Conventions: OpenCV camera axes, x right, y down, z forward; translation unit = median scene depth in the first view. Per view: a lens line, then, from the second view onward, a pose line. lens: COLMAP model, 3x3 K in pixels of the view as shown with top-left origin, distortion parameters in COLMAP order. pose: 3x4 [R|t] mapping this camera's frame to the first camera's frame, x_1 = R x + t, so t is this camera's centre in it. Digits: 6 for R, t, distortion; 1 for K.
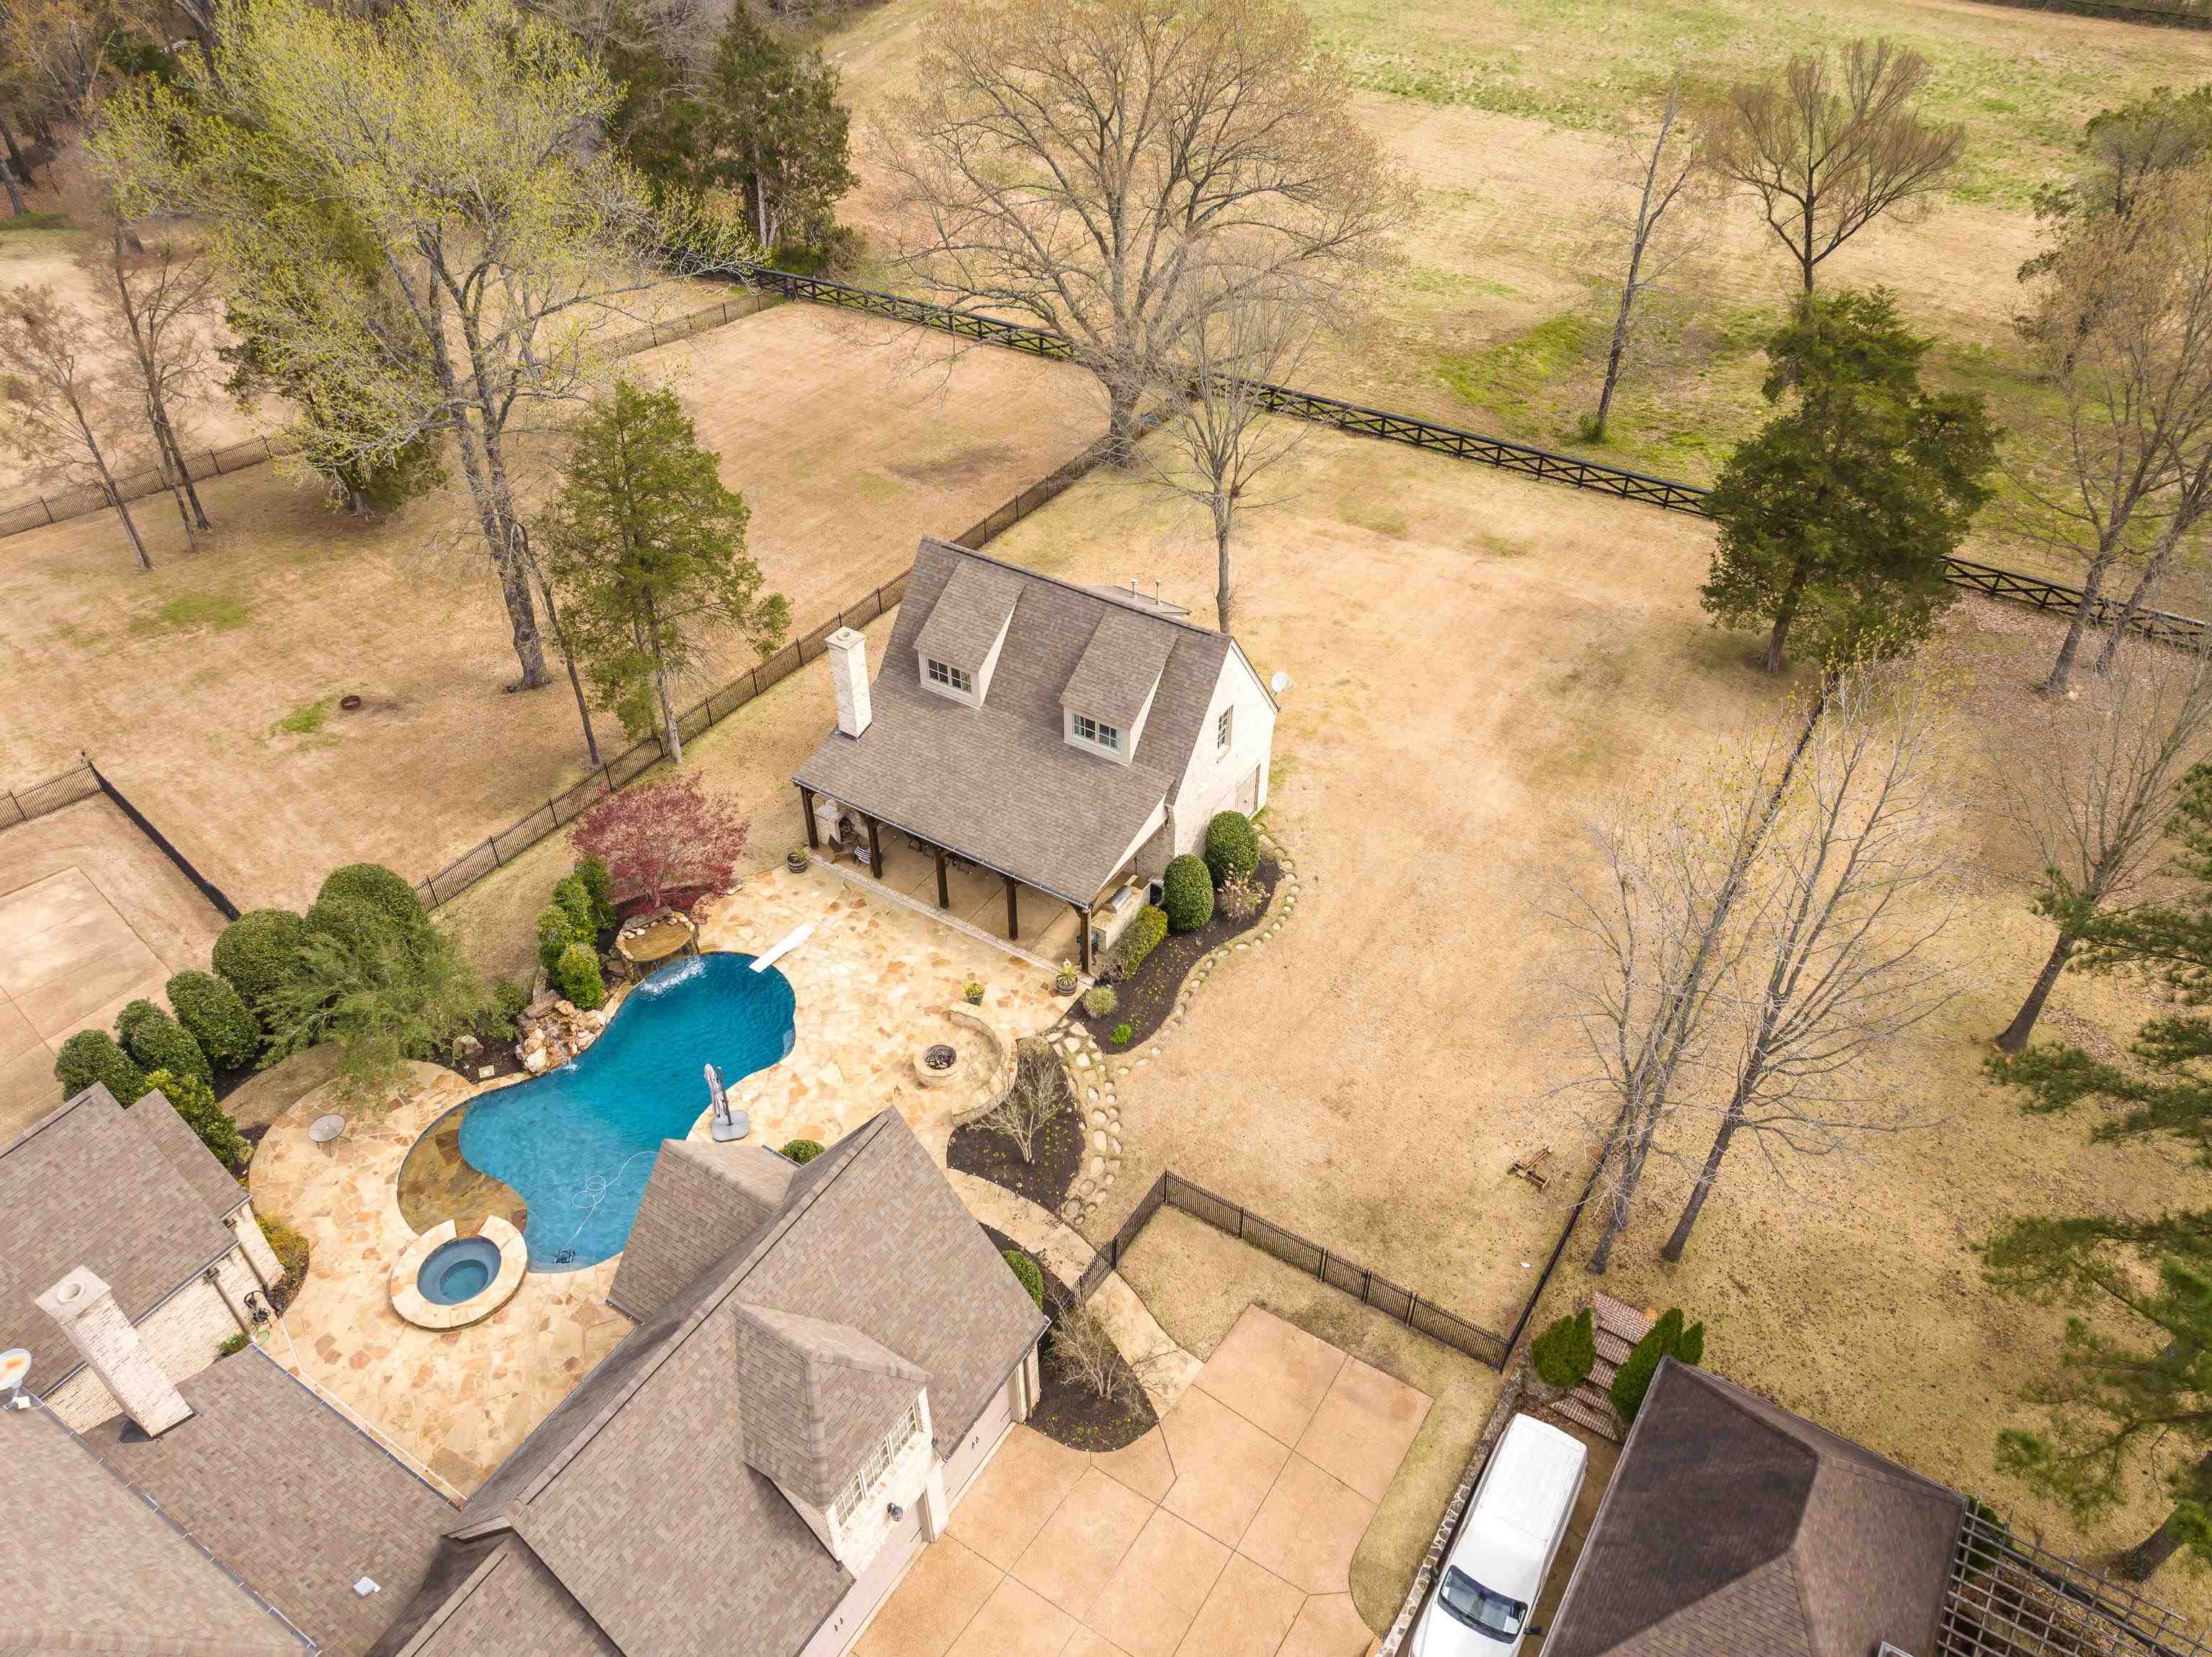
lens RADIAL K [[1541.2, 0, 1106.6], [0, 1541.2, 821.9], [0, 0, 1]] dist [-0.034100, -0.000422]
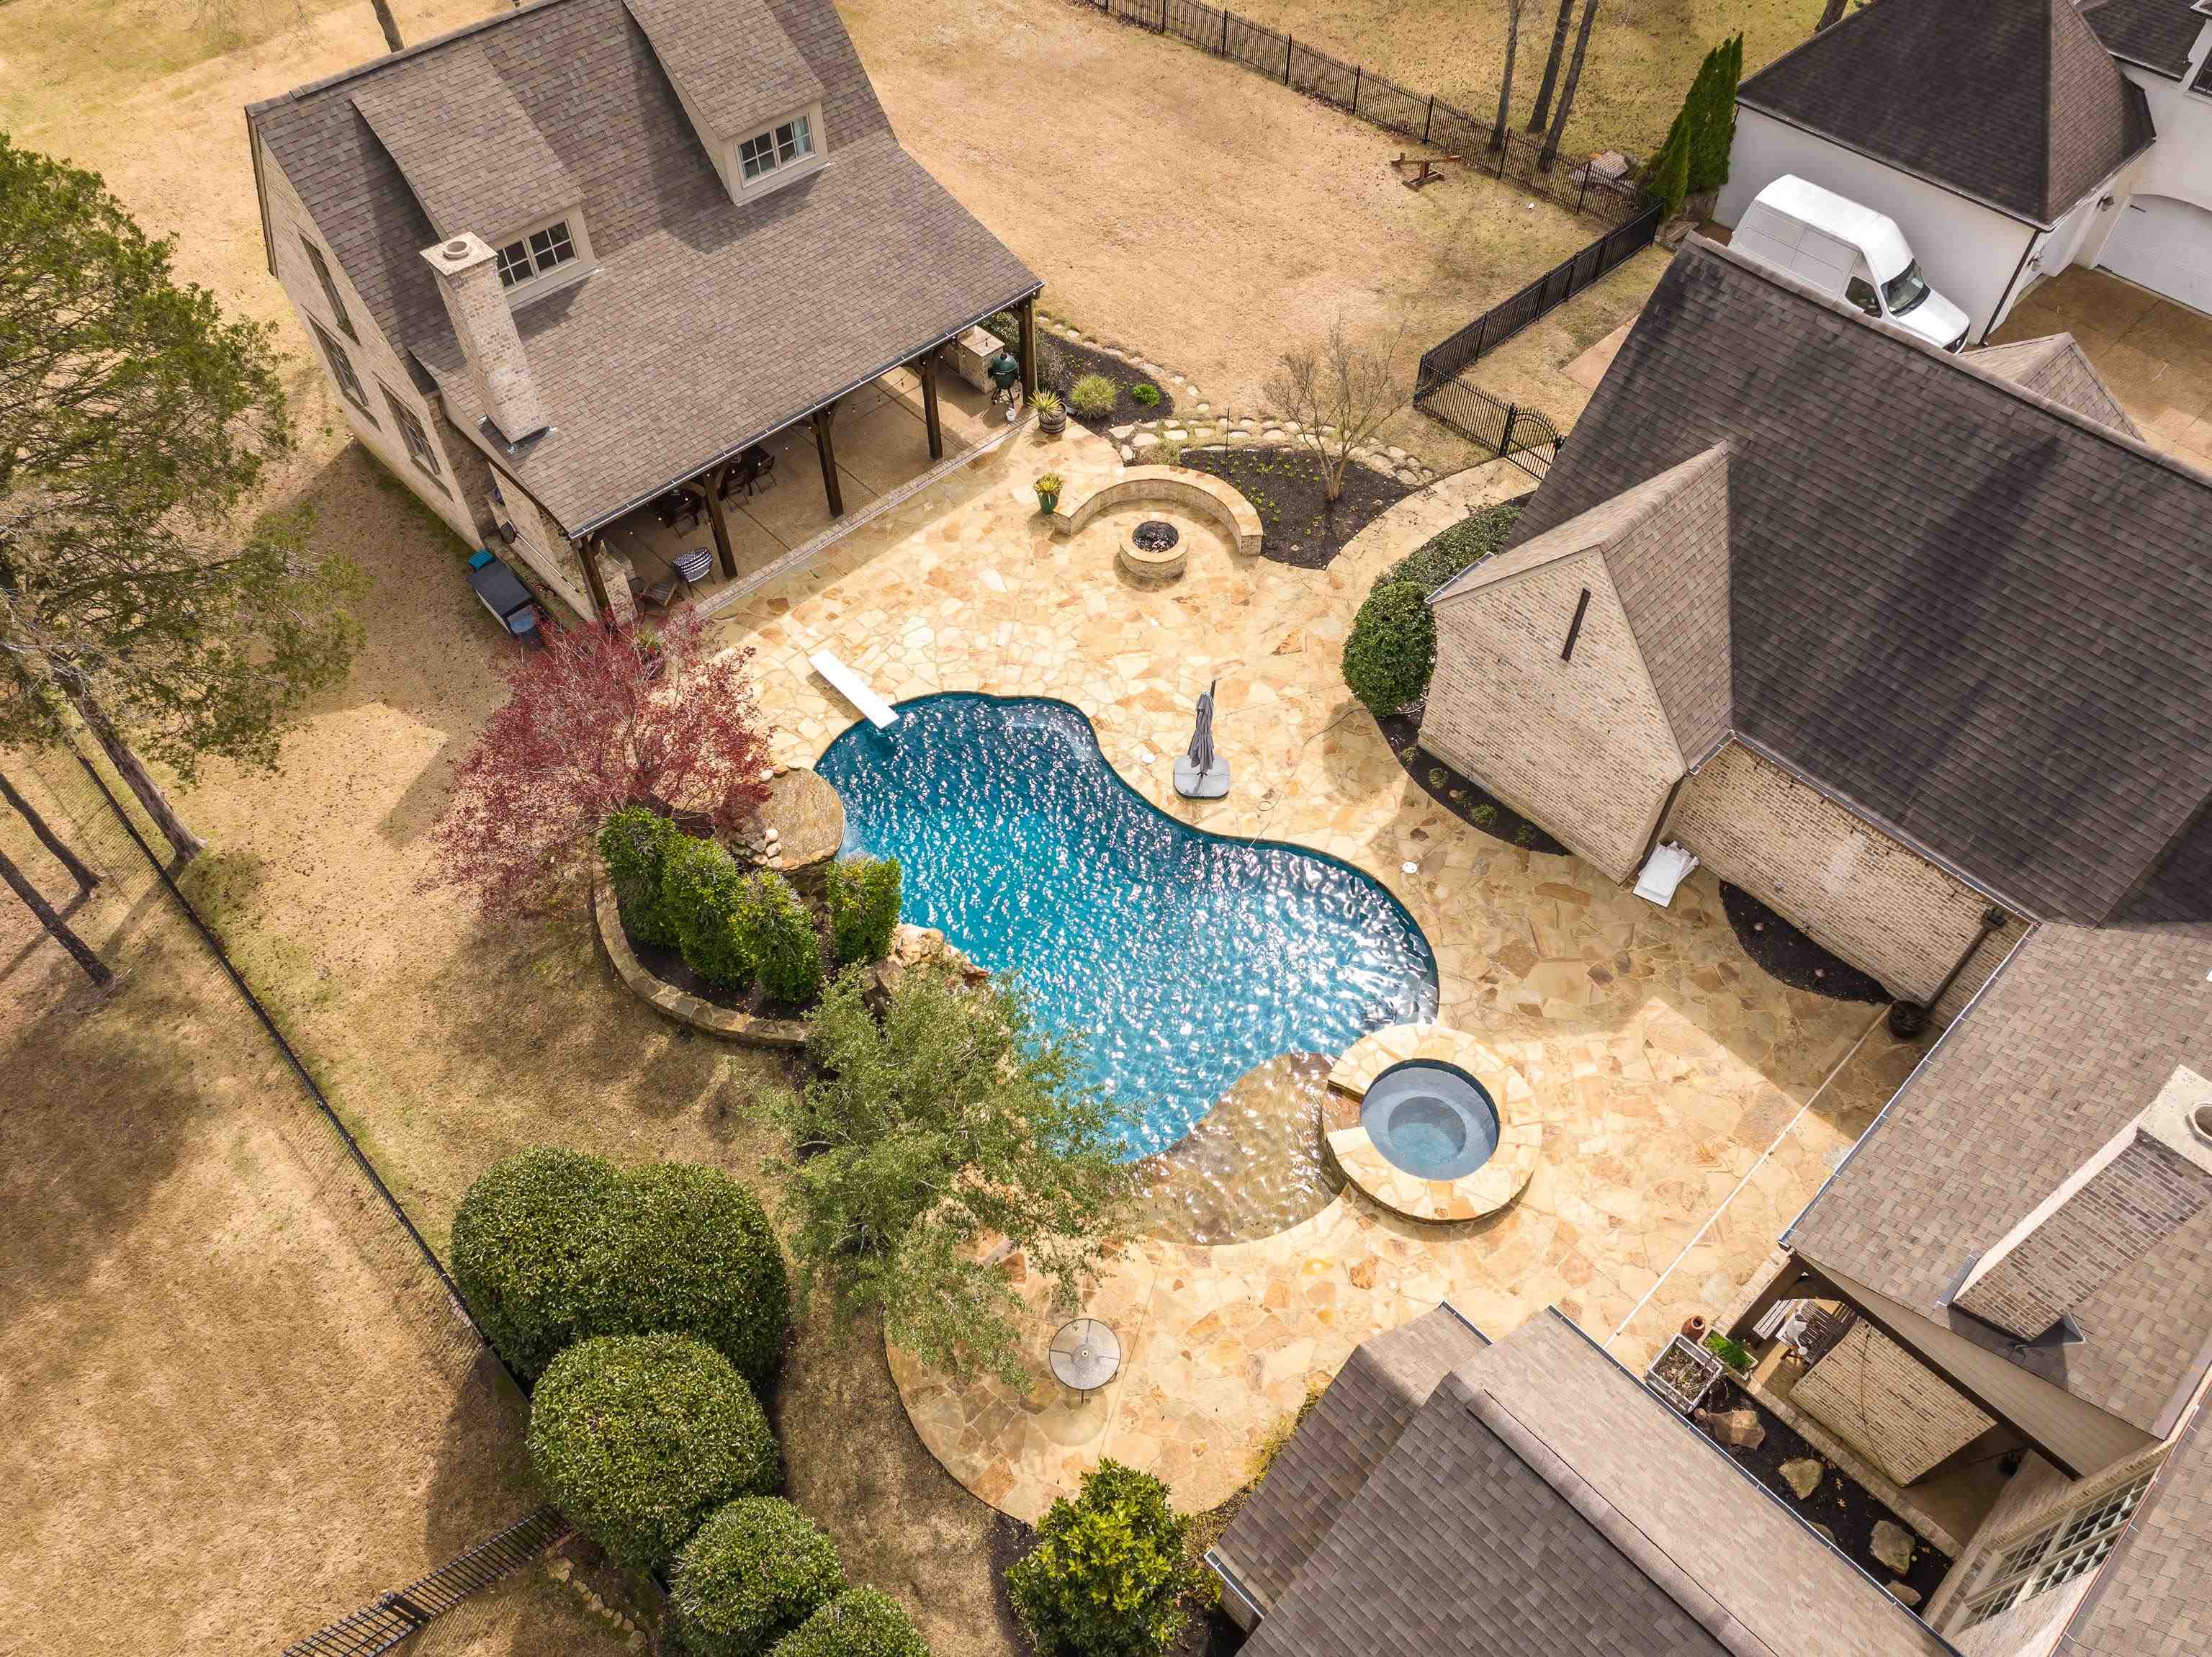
lens RADIAL K [[1541.2, 0, 1113.2], [0, 1541.2, 837.6], [0, 0, 1]] dist [-0.034100, -0.000422]
pose [[0.234716, -0.775055, 0.586684, -0.607014], [0.615935, 0.585504, 0.527076, -0.146137], [-0.752019, 0.237646, 0.614811, 0.577389]]
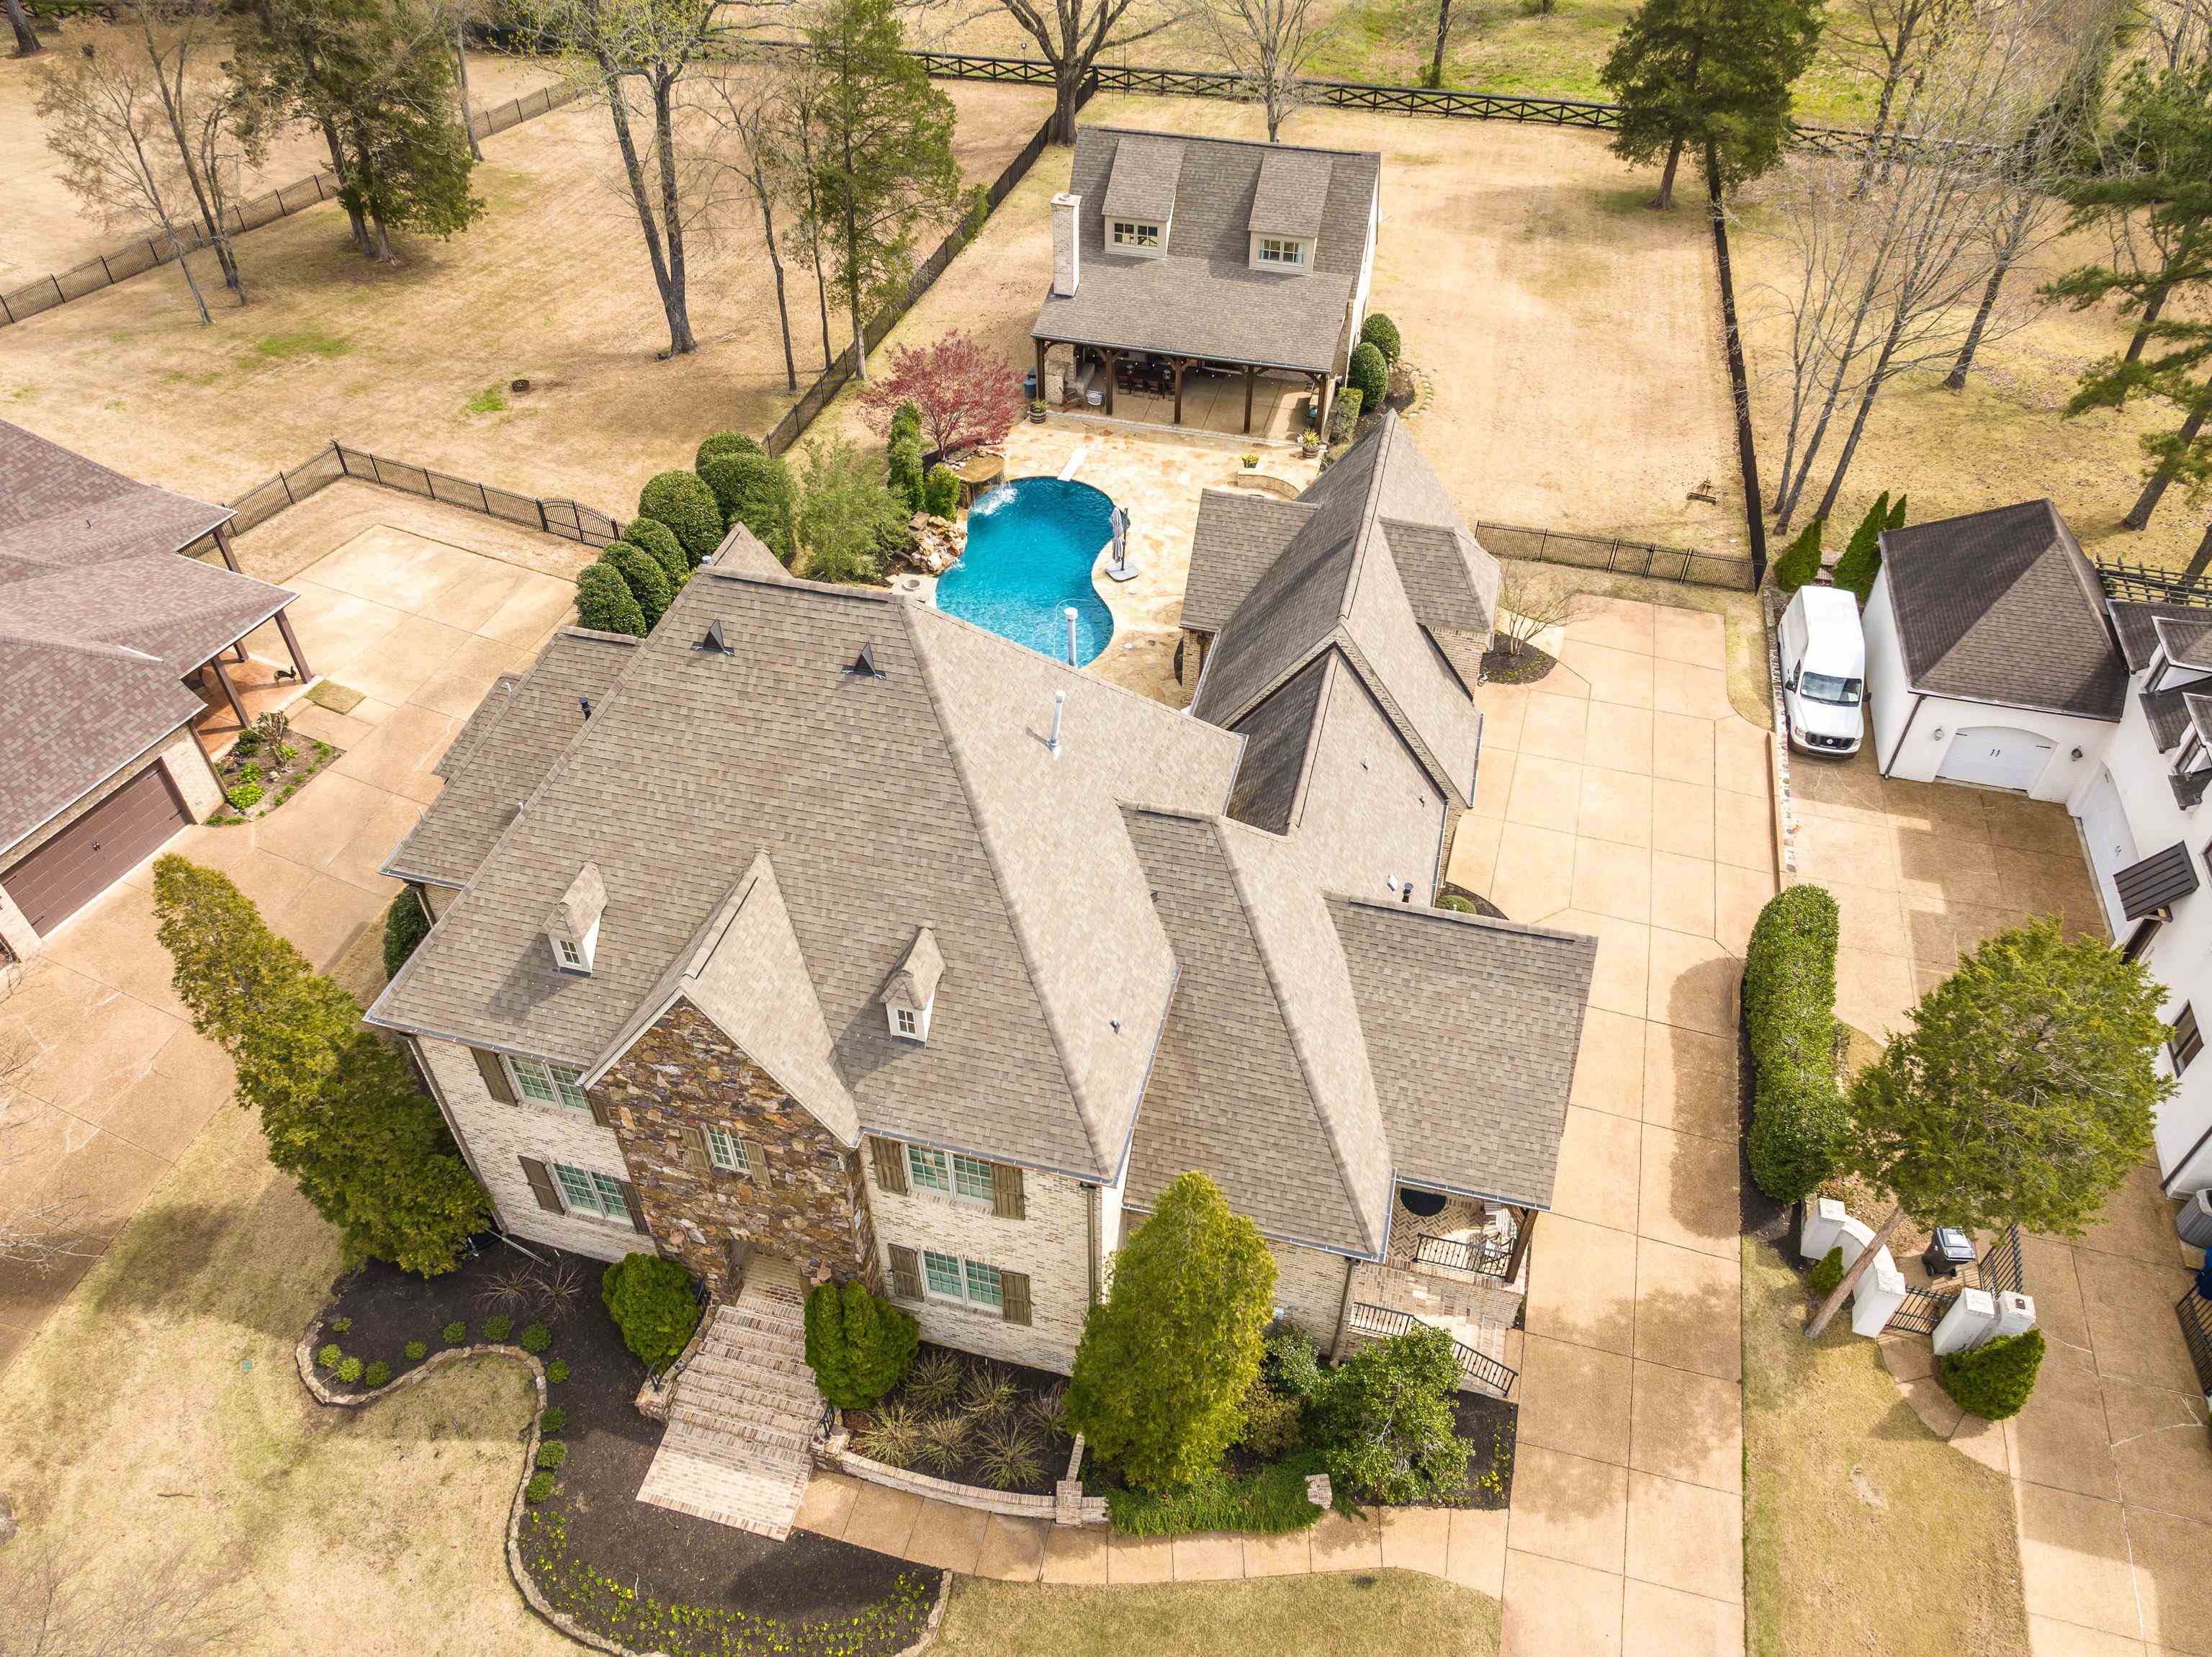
lens RADIAL K [[1541.2, 0, 1109.6], [0, 1541.2, 827.1], [0, 0, 1]] dist [-0.034100, -0.000422]
pose [[0.950851, -0.211657, 0.226016, -0.524804], [0.195442, 0.976379, 0.092122, 0.257564], [-0.240175, -0.043421, 0.969758, -0.171386]]
